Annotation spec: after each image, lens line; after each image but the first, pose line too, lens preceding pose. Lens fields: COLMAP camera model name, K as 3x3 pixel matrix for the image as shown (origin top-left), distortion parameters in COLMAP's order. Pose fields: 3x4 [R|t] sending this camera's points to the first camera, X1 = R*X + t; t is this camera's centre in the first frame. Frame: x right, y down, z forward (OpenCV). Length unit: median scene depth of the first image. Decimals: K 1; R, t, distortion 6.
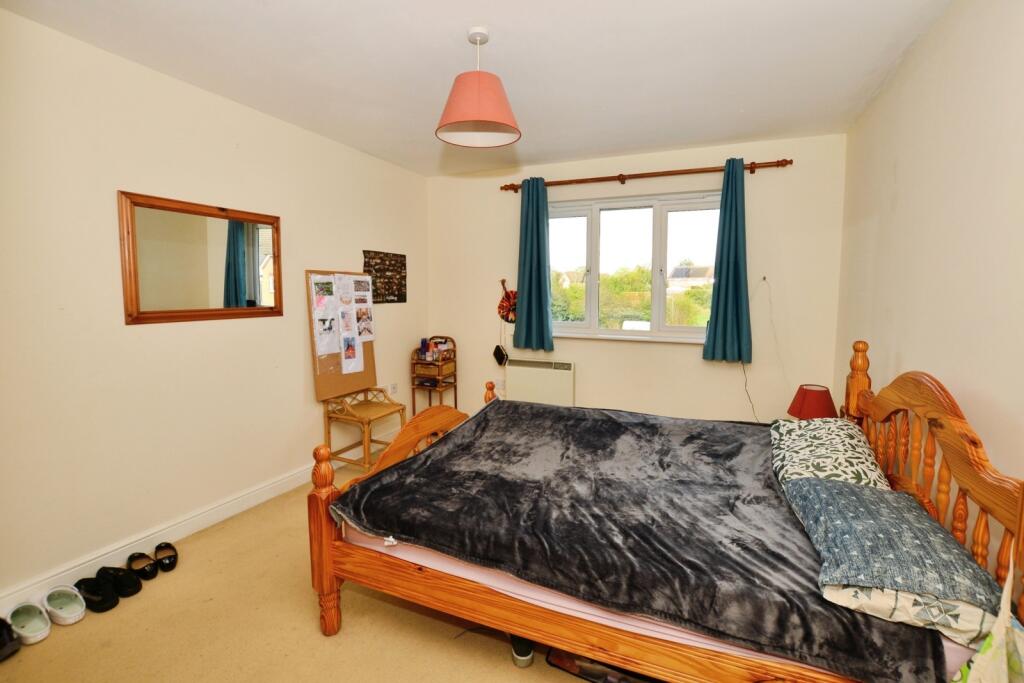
lens RADIAL K [[469.2, 0, 514.4], [0, 469.2, 342.4], [0, 0, 1]] dist [-0.001229, -0.000042]
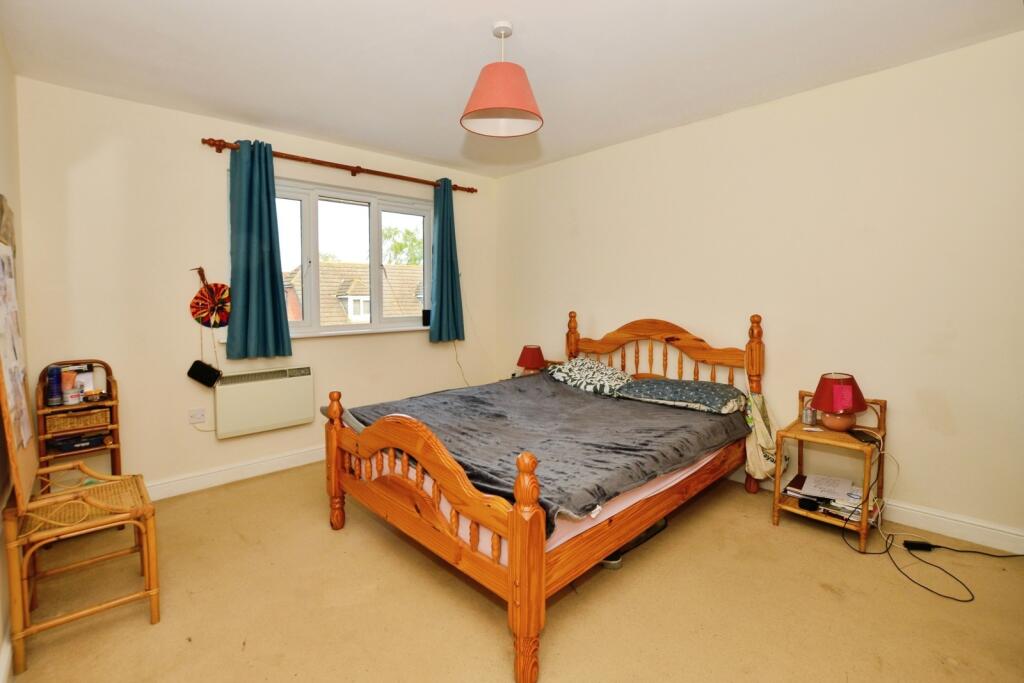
lens RADIAL K [[469.2, 0, 514.1], [0, 469.2, 338.7], [0, 0, 1]] dist [-0.001229, -0.000042]
pose [[0.399469, -0.097011, 0.911599, -0.522806], [0.105780, 0.992621, 0.059280, -0.018941], [-0.910624, 0.072749, 0.406783, 0.292983]]
